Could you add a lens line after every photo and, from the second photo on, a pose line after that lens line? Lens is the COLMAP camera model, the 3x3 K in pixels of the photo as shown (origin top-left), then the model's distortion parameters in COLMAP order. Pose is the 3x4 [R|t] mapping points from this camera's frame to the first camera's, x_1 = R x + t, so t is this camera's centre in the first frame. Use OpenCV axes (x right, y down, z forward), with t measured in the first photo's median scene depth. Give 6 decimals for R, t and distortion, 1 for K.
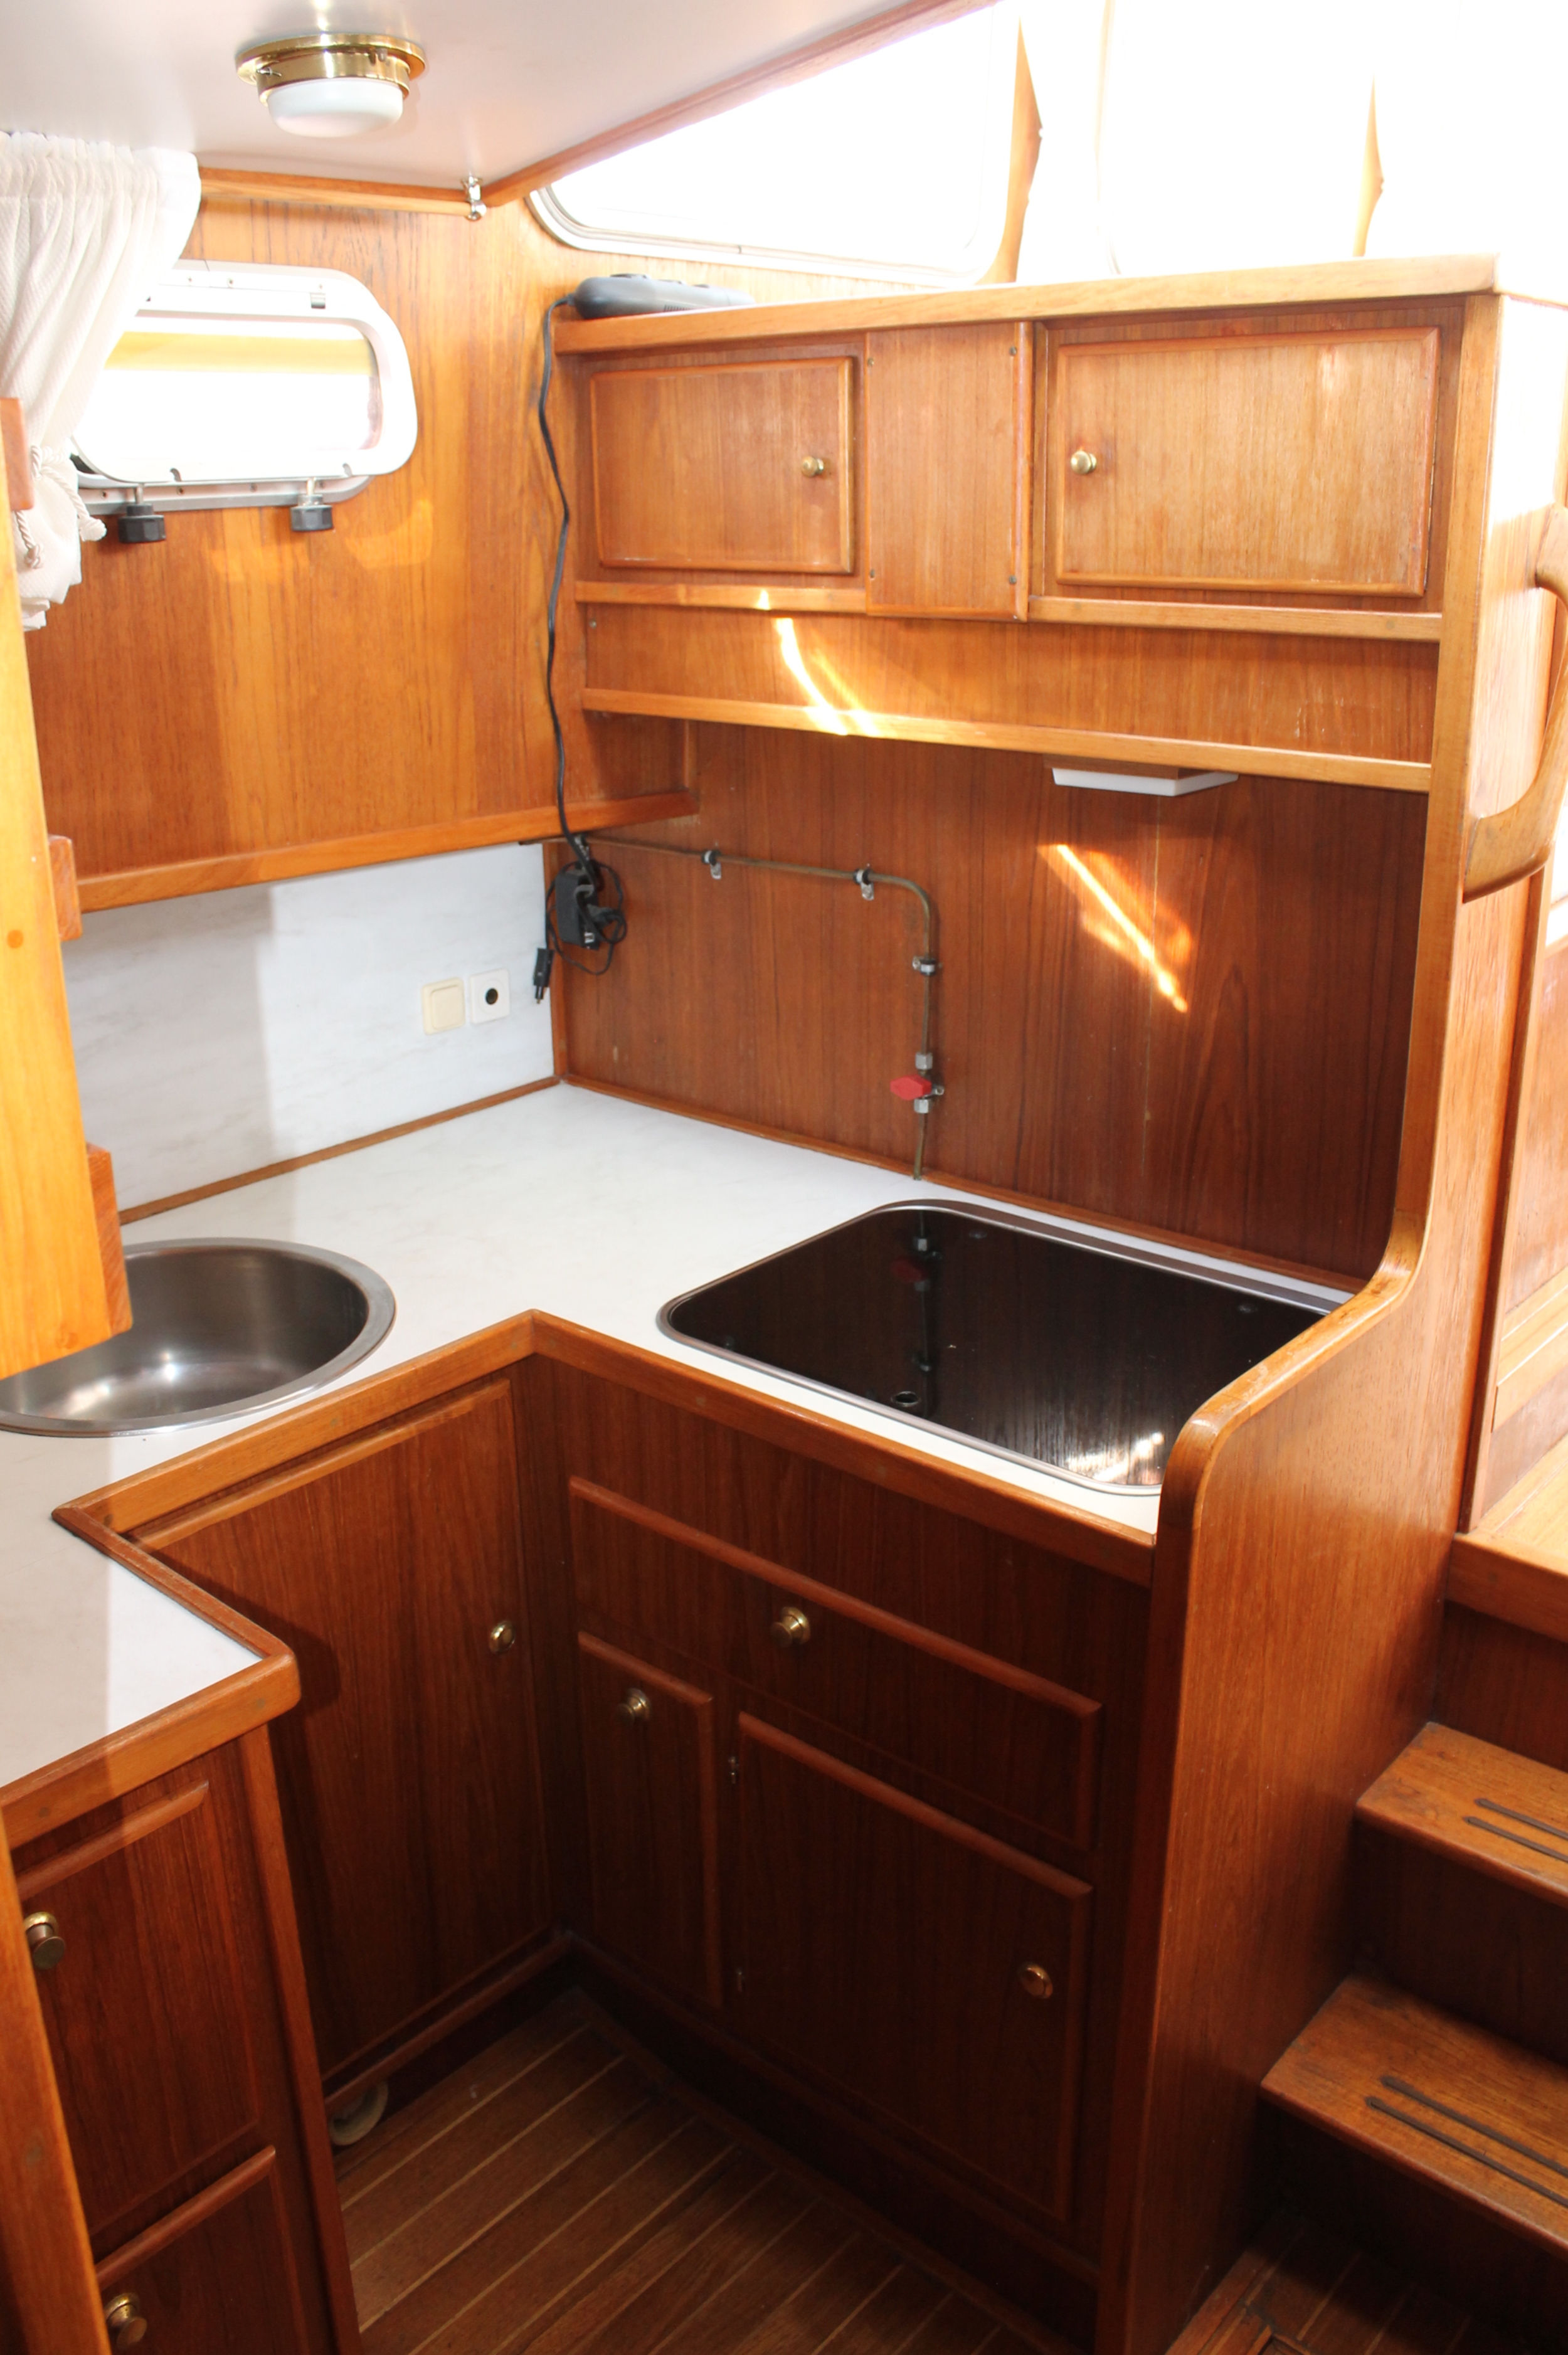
lens RADIAL K [[1972.7, 0, 774.6], [0, 1972.7, 1176.8], [0, 0, 1]] dist [-0.169577, 0.139530]
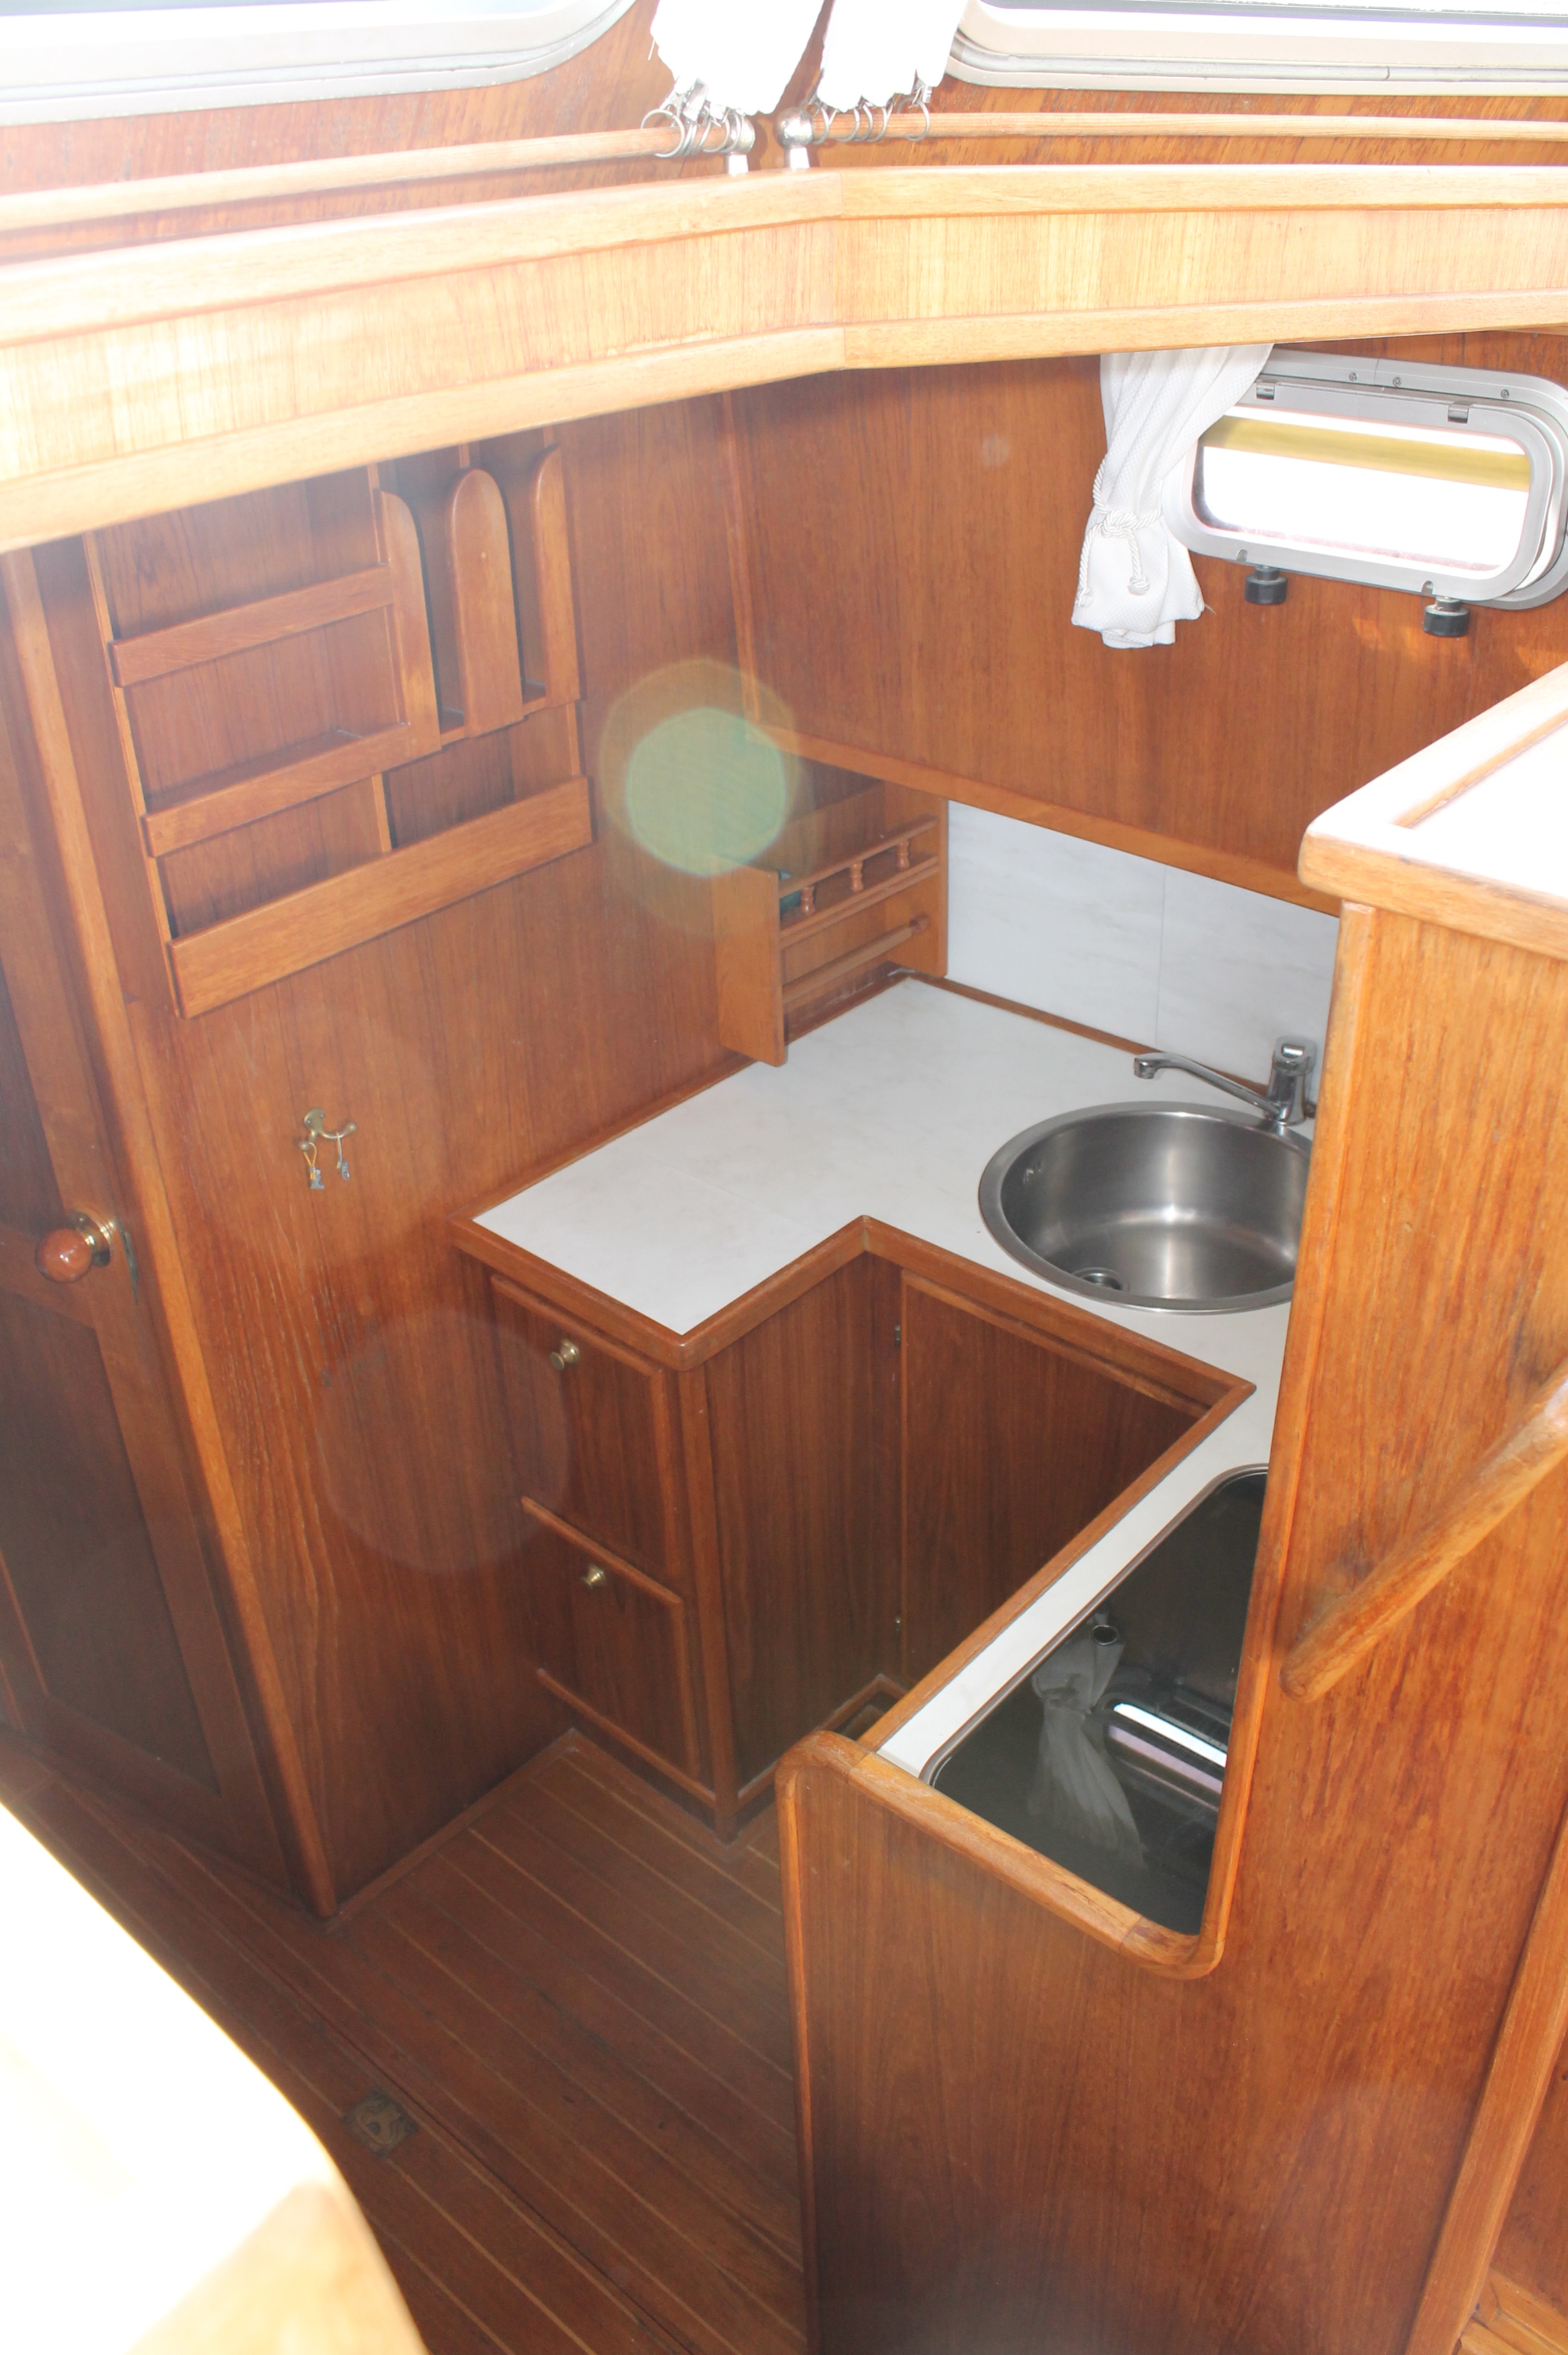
lens RADIAL K [[1972.7, 0, 783.7], [0, 1972.7, 1167.4], [0, 0, 1]] dist [-0.169577, 0.139530]
pose [[-0.006643, 0.537651, -0.843142, 0.730436], [-0.305631, 0.801722, 0.513646, -0.507827], [0.952127, 0.261102, 0.158996, 0.577502]]
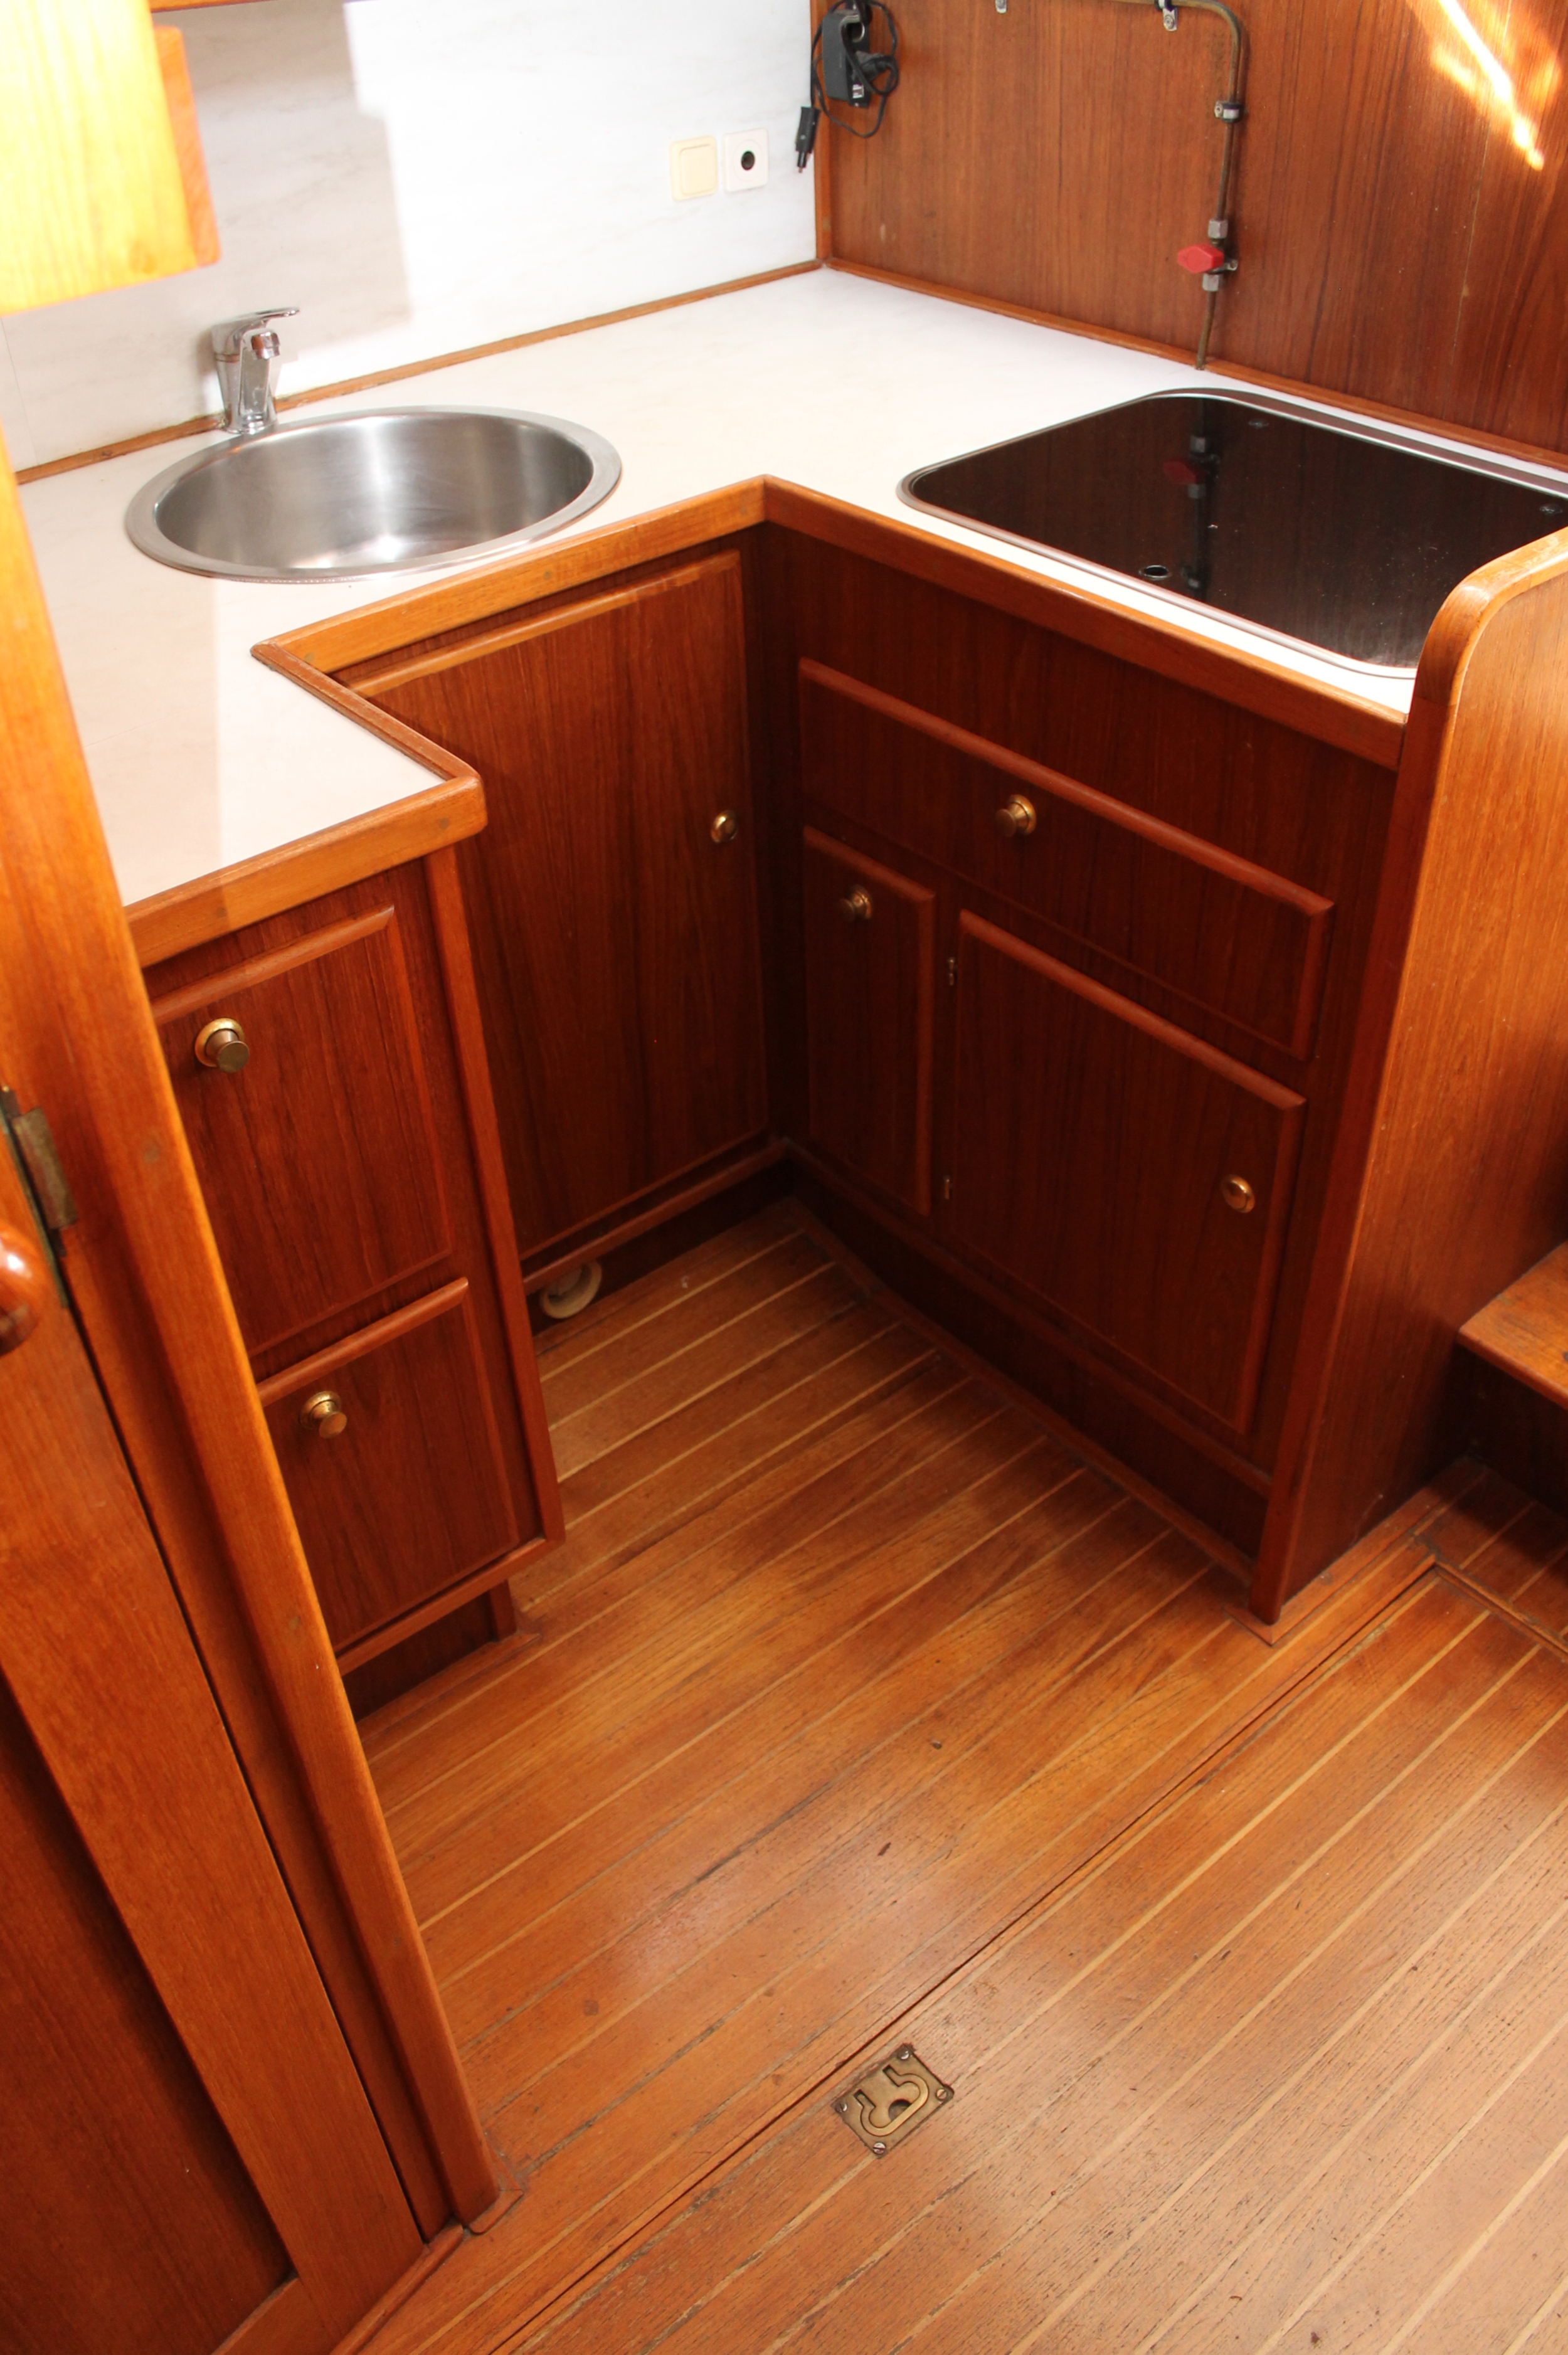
lens RADIAL K [[1972.7, 0, 790.6], [0, 1972.7, 1181.3], [0, 0, 1]] dist [-0.169577, 0.139530]
pose [[0.989125, 0.079263, -0.123888, 0.030325], [-0.032755, 0.939913, 0.339840, 0.073962], [0.143381, -0.332087, 0.932288, 0.035570]]
